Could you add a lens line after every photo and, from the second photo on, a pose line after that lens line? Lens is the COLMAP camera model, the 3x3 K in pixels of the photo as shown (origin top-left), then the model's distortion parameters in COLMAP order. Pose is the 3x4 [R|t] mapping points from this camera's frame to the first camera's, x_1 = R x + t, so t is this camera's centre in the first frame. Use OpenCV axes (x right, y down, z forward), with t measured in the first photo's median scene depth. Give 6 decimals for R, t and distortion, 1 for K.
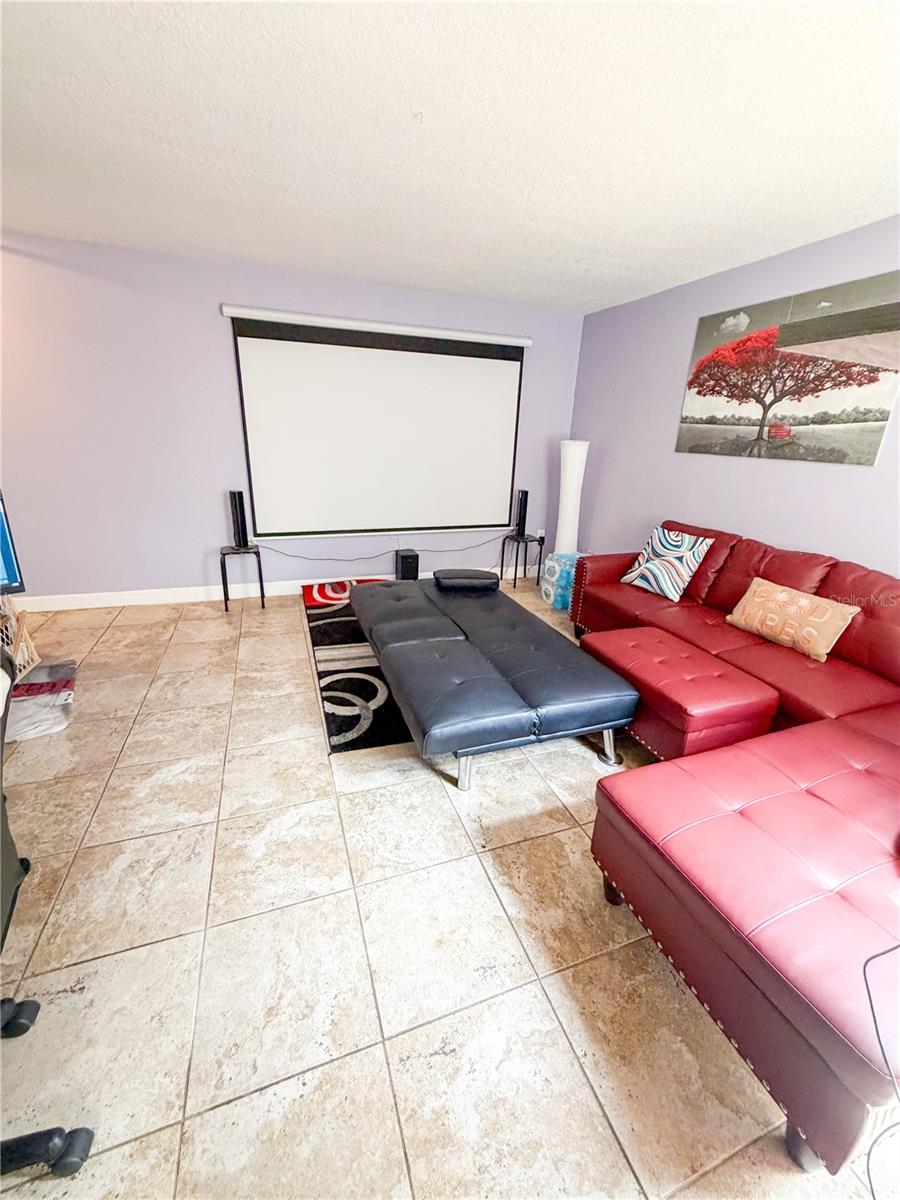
lens RADIAL K [[479.9, 0, 454.1], [0, 479.9, 599.3], [0, 0, 1]] dist [-0.001260, 0.000427]
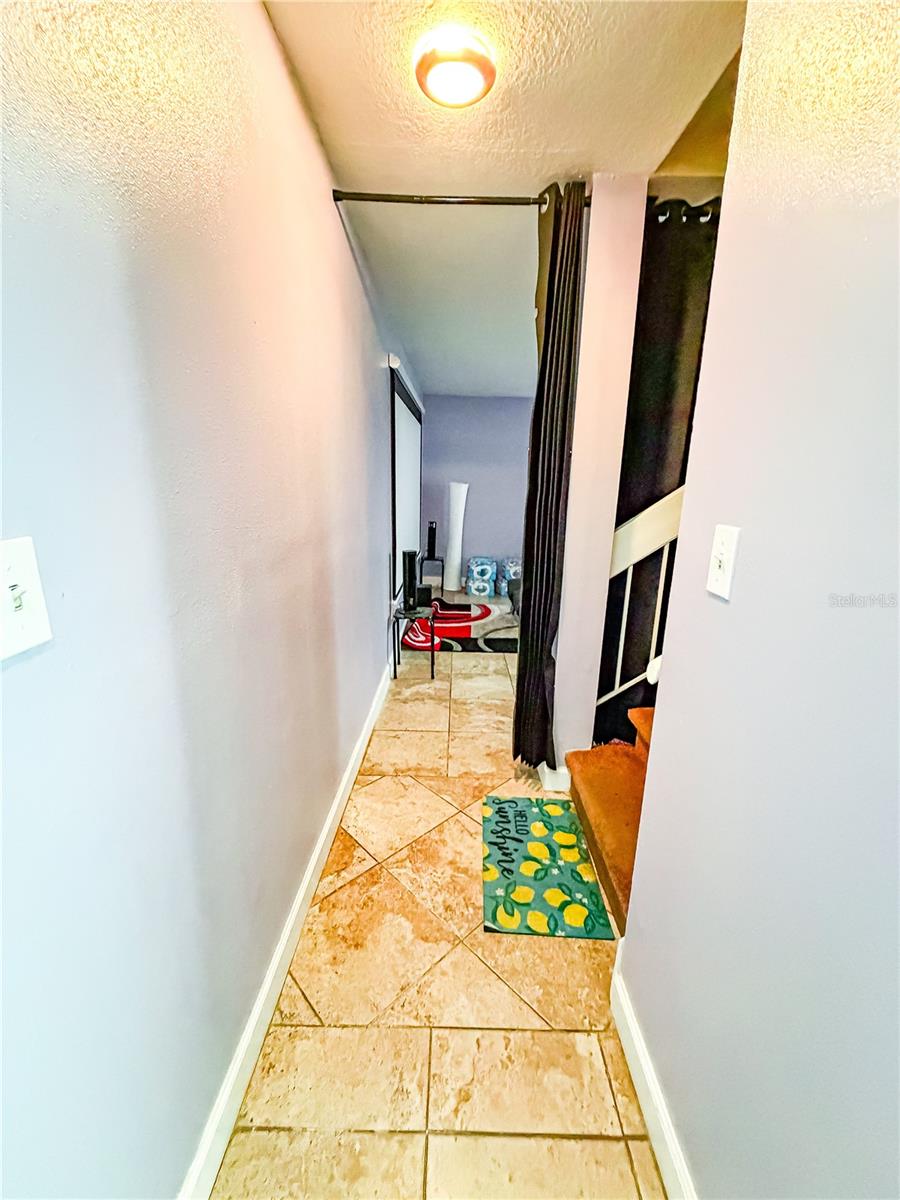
lens RADIAL K [[479.9, 0, 452.1], [0, 479.9, 603.7], [0, 0, 1]] dist [-0.001260, 0.000427]
pose [[0.362295, -0.264641, 0.893704, -1.567230], [0.301939, 0.940463, 0.156085, -0.307171], [-0.881802, 0.213296, 0.420630, 0.685364]]
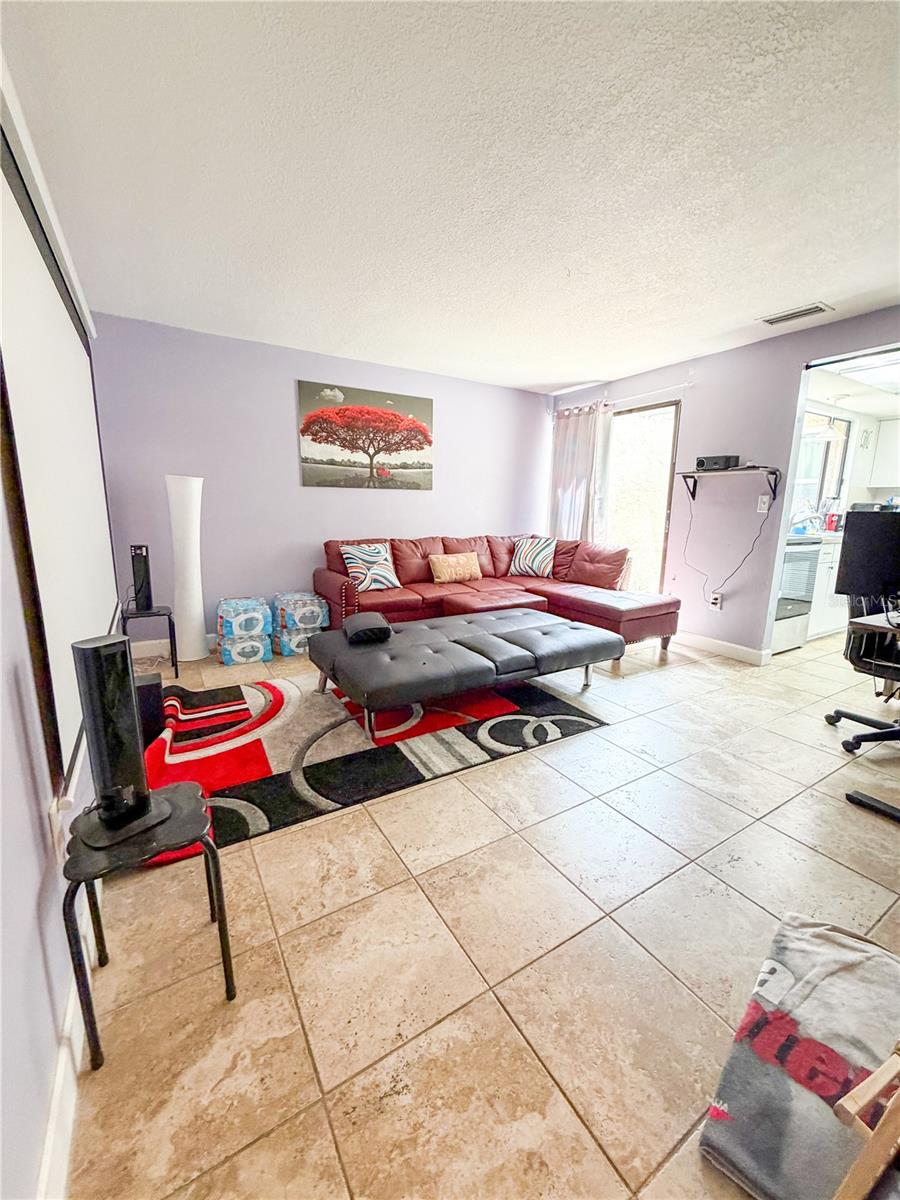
lens RADIAL K [[479.9, 0, 451.7], [0, 479.9, 594.8], [0, 0, 1]] dist [-0.001260, 0.000427]
pose [[-0.193495, -0.229768, 0.953817, -0.932060], [0.302119, 0.910993, 0.280741, -0.329064], [-0.933426, 0.342488, -0.106856, 1.012064]]
